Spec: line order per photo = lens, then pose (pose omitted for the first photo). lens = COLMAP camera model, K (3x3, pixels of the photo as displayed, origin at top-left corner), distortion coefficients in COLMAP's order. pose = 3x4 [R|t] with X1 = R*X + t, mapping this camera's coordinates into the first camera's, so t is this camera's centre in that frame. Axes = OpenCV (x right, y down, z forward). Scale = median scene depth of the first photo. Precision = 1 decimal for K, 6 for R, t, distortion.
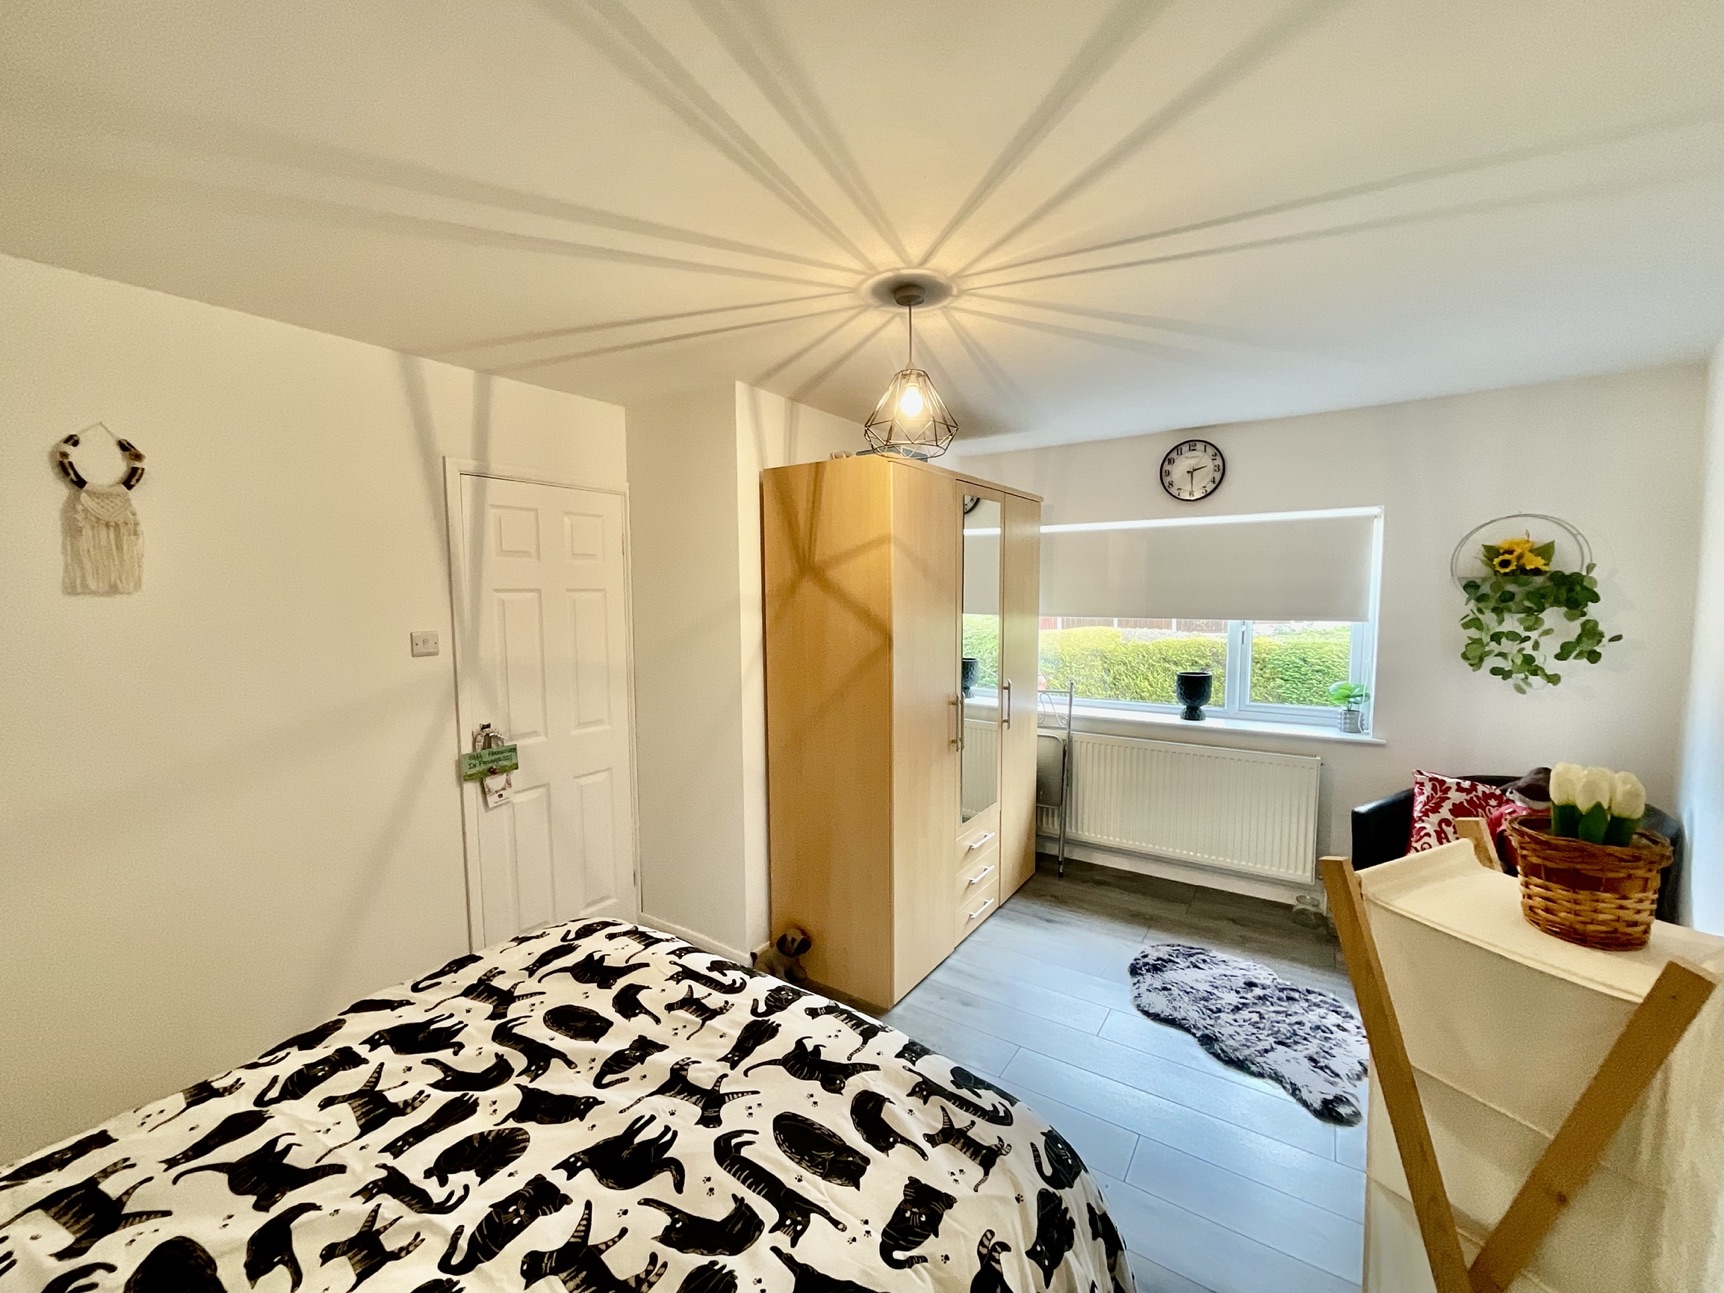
lens RADIAL K [[697.9, 0, 862.3], [0, 697.9, 648.0], [0, 0, 1]] dist [-0.006708, 0.004521]
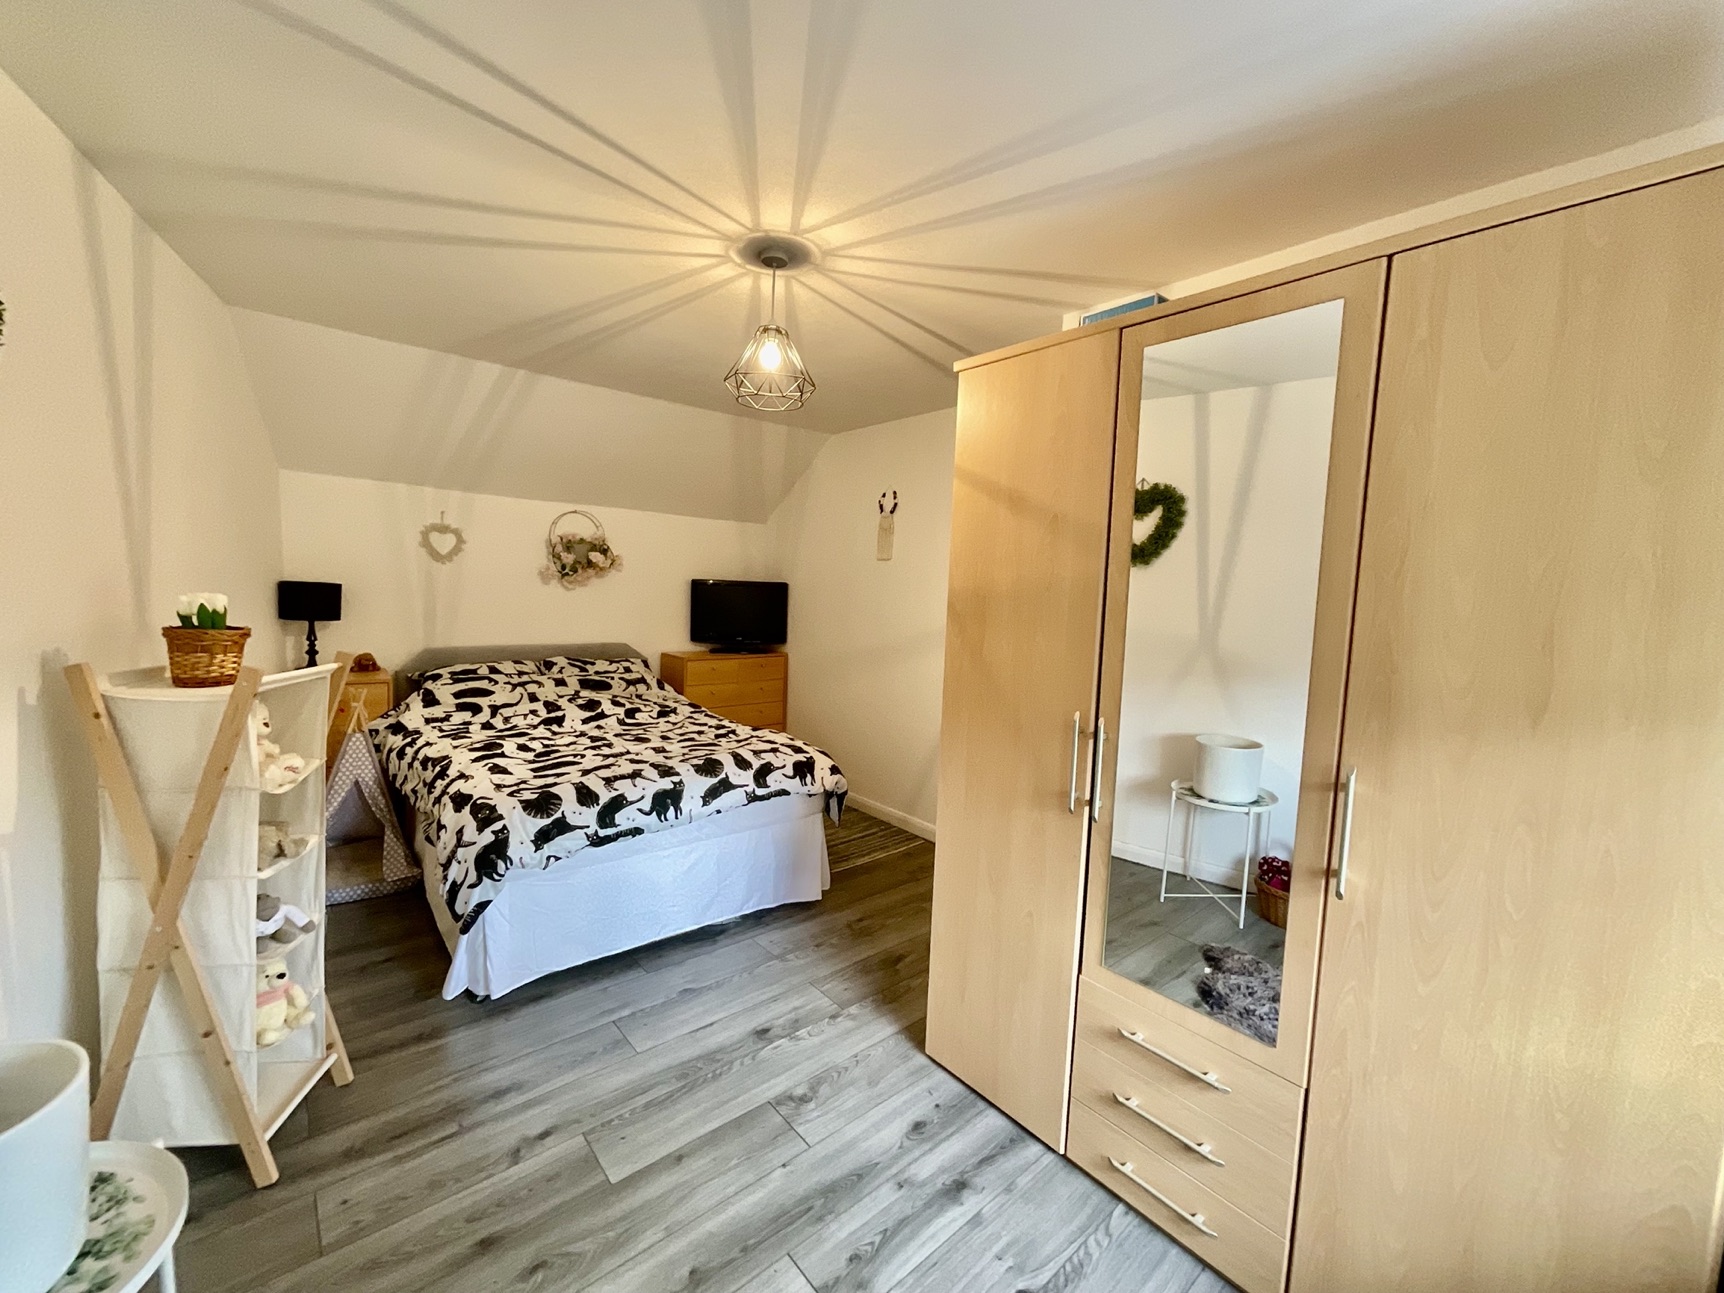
lens RADIAL K [[697.9, 0, 862.3], [0, 697.9, 648.0], [0, 0, 1]] dist [-0.006708, 0.004521]
pose [[-0.269597, 0.082557, -0.959428, 1.178250], [-0.117696, 0.986024, 0.117918, -0.055431], [0.955754, 0.144711, -0.256113, 1.575679]]
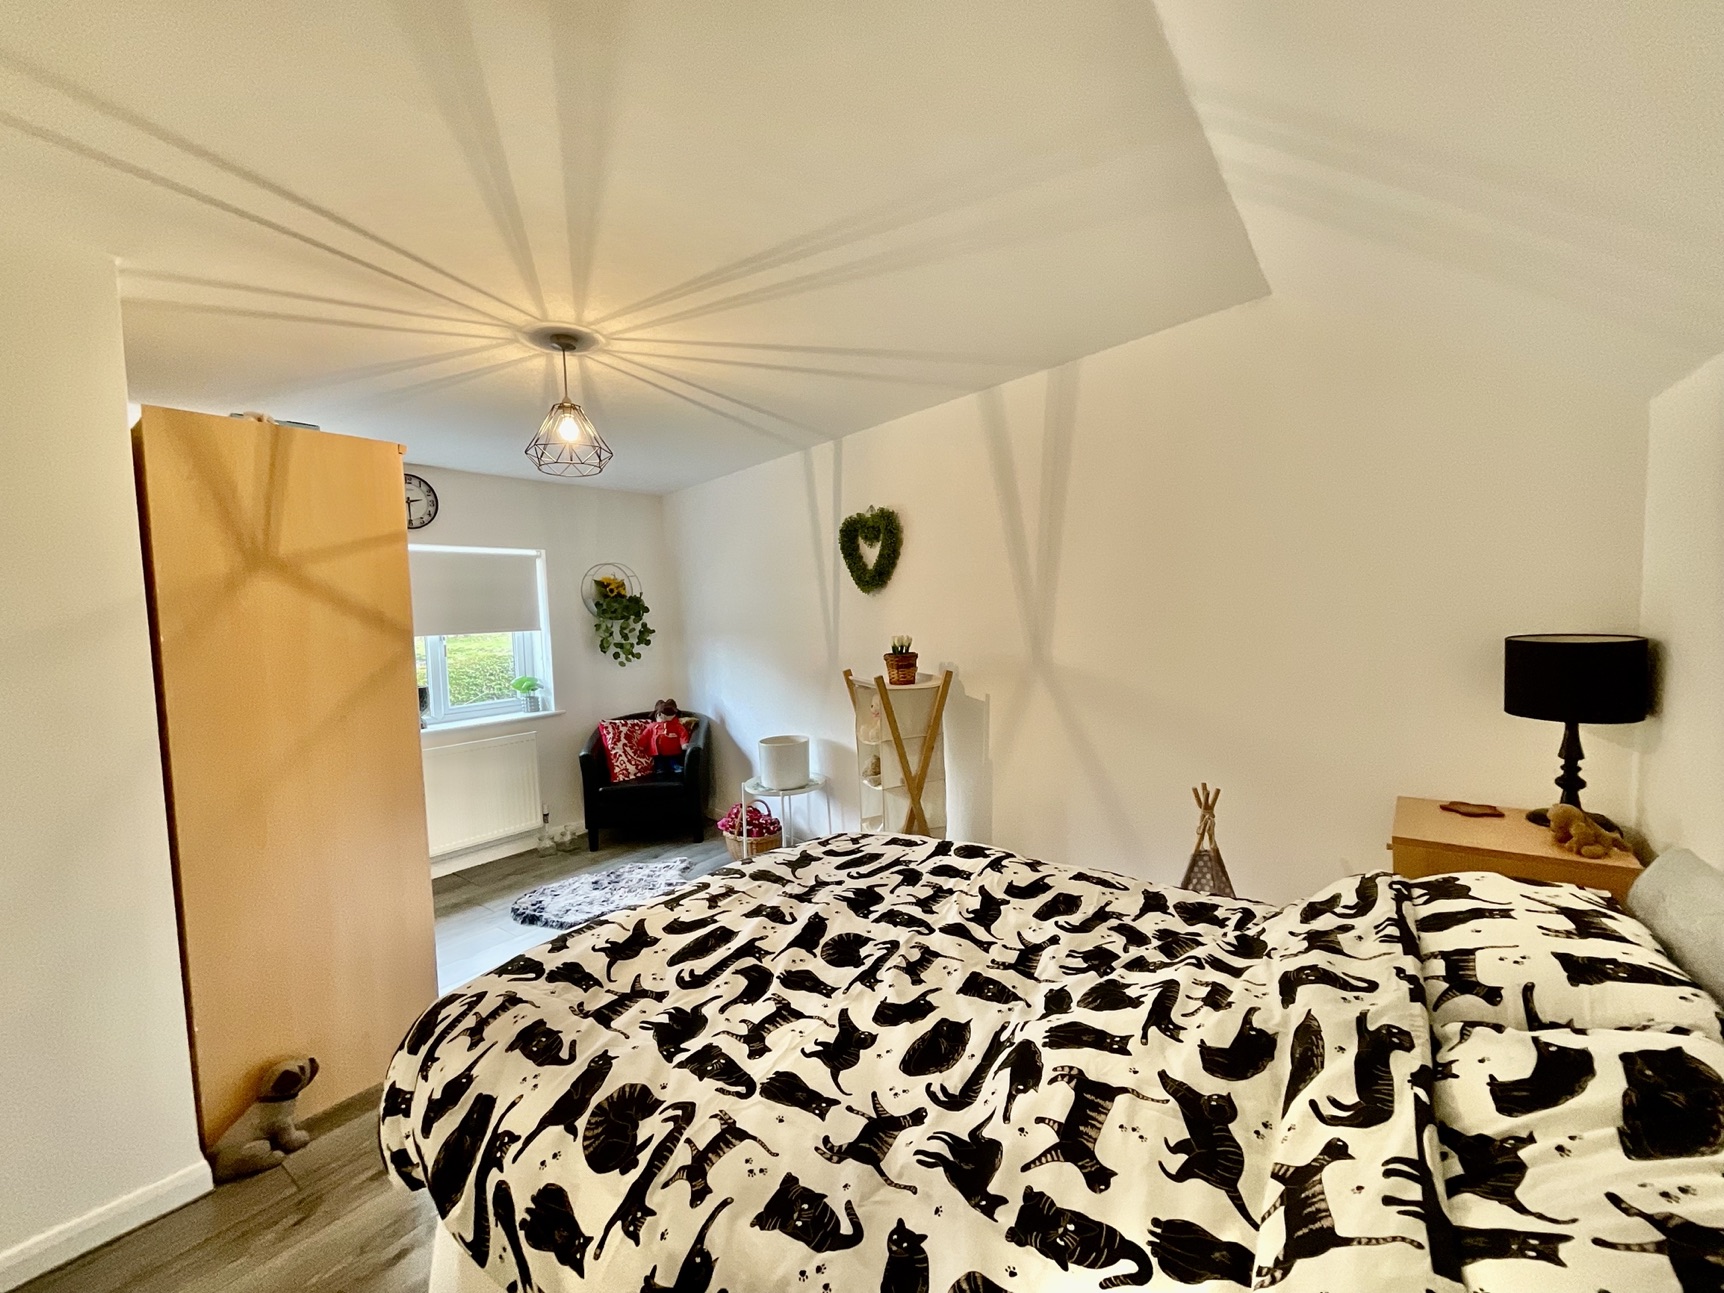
lens RADIAL K [[697.9, 0, 862.3], [0, 697.9, 648.0], [0, 0, 1]] dist [-0.006708, 0.004521]
pose [[0.049223, -0.044896, 0.997778, -1.203406], [0.121603, 0.991827, 0.038629, 0.040341], [-0.991358, 0.119431, 0.054280, 0.508412]]
